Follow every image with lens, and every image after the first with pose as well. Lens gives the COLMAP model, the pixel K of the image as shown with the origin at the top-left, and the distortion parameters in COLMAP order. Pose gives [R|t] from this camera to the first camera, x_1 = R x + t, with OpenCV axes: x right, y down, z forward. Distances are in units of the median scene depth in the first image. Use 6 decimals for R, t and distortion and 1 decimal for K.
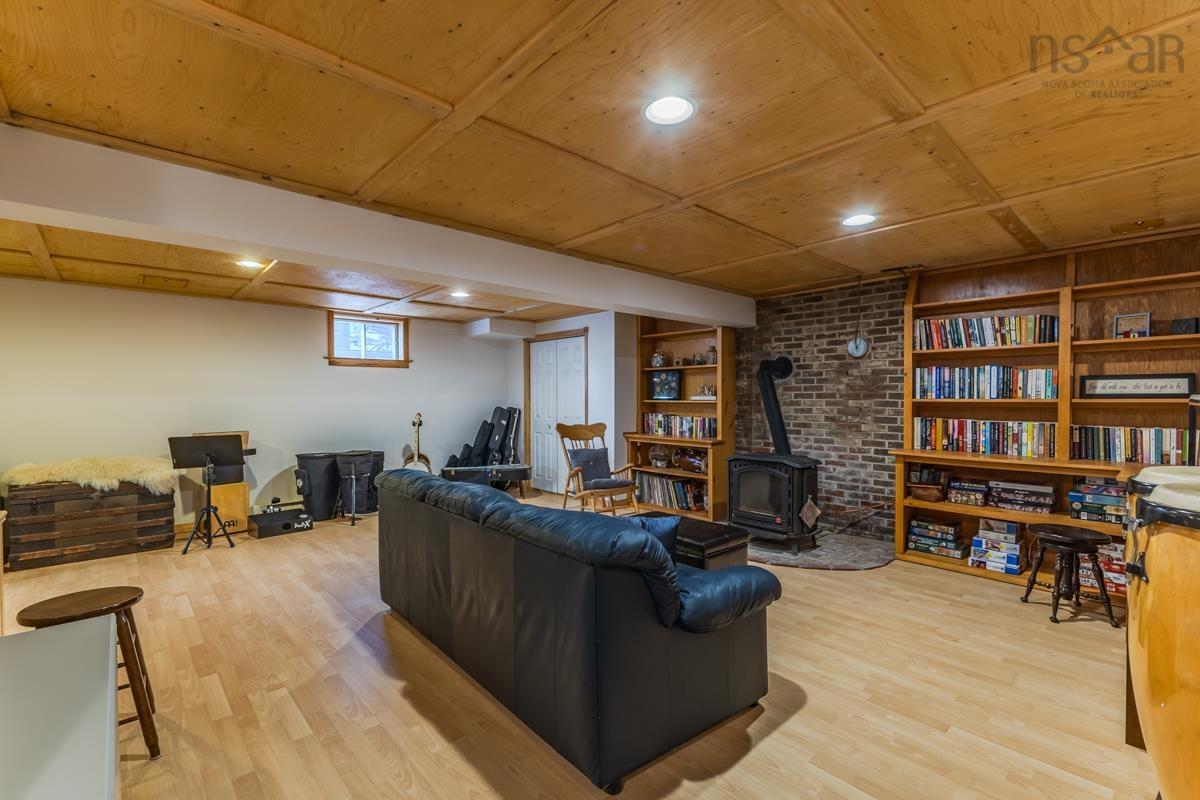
lens RADIAL K [[519.8, 0, 603.3], [0, 519.8, 398.0], [0, 0, 1]] dist [0.011818, -0.000010]
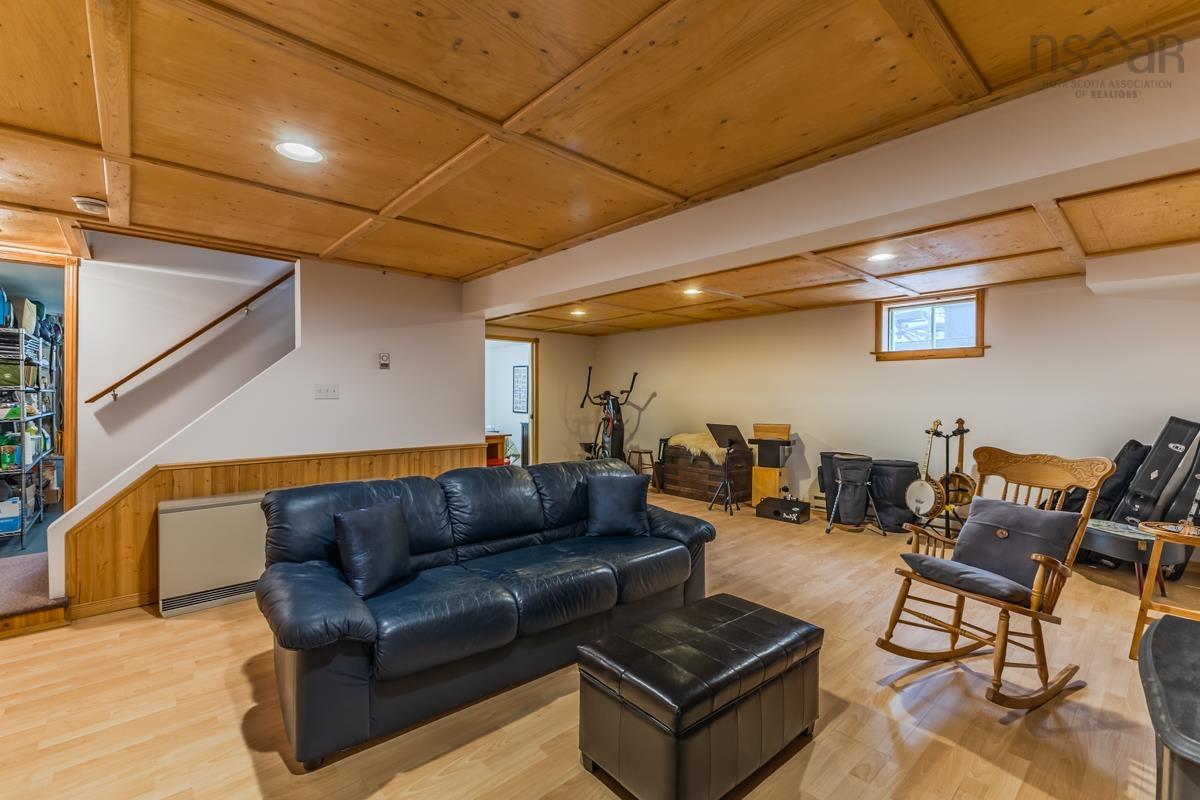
lens RADIAL K [[519.8, 0, 603.2], [0, 519.8, 396.8], [0, 0, 1]] dist [0.011818, -0.000010]
pose [[-0.011846, 0.008651, -0.999892, 0.605627], [-0.004770, 0.999951, 0.008708, -0.008596], [0.999918, 0.004873, -0.011804, 0.799440]]
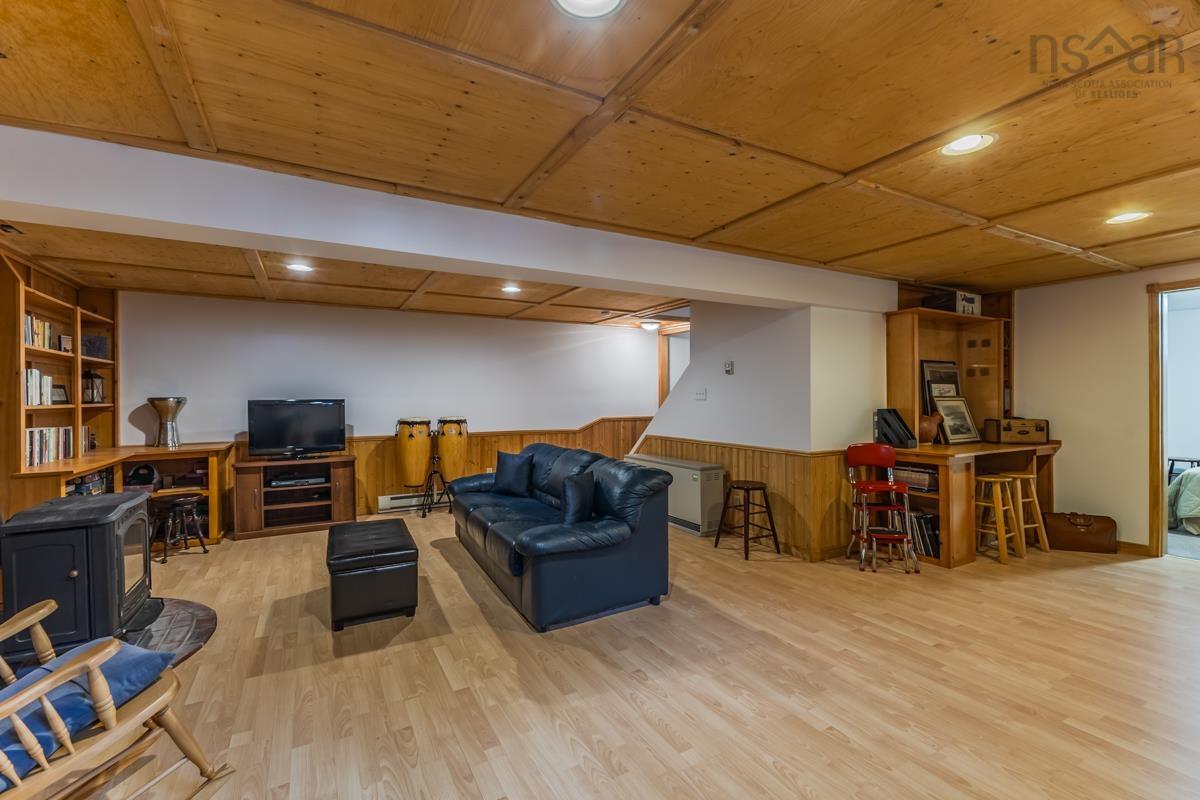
lens RADIAL K [[519.8, 0, 599.4], [0, 519.8, 399.4], [0, 0, 1]] dist [0.011818, -0.000010]
pose [[-0.970490, 0.010237, 0.240924, -0.433742], [0.011904, 0.999914, 0.005463, -0.003219], [-0.240847, 0.008170, -0.970529, 1.611037]]
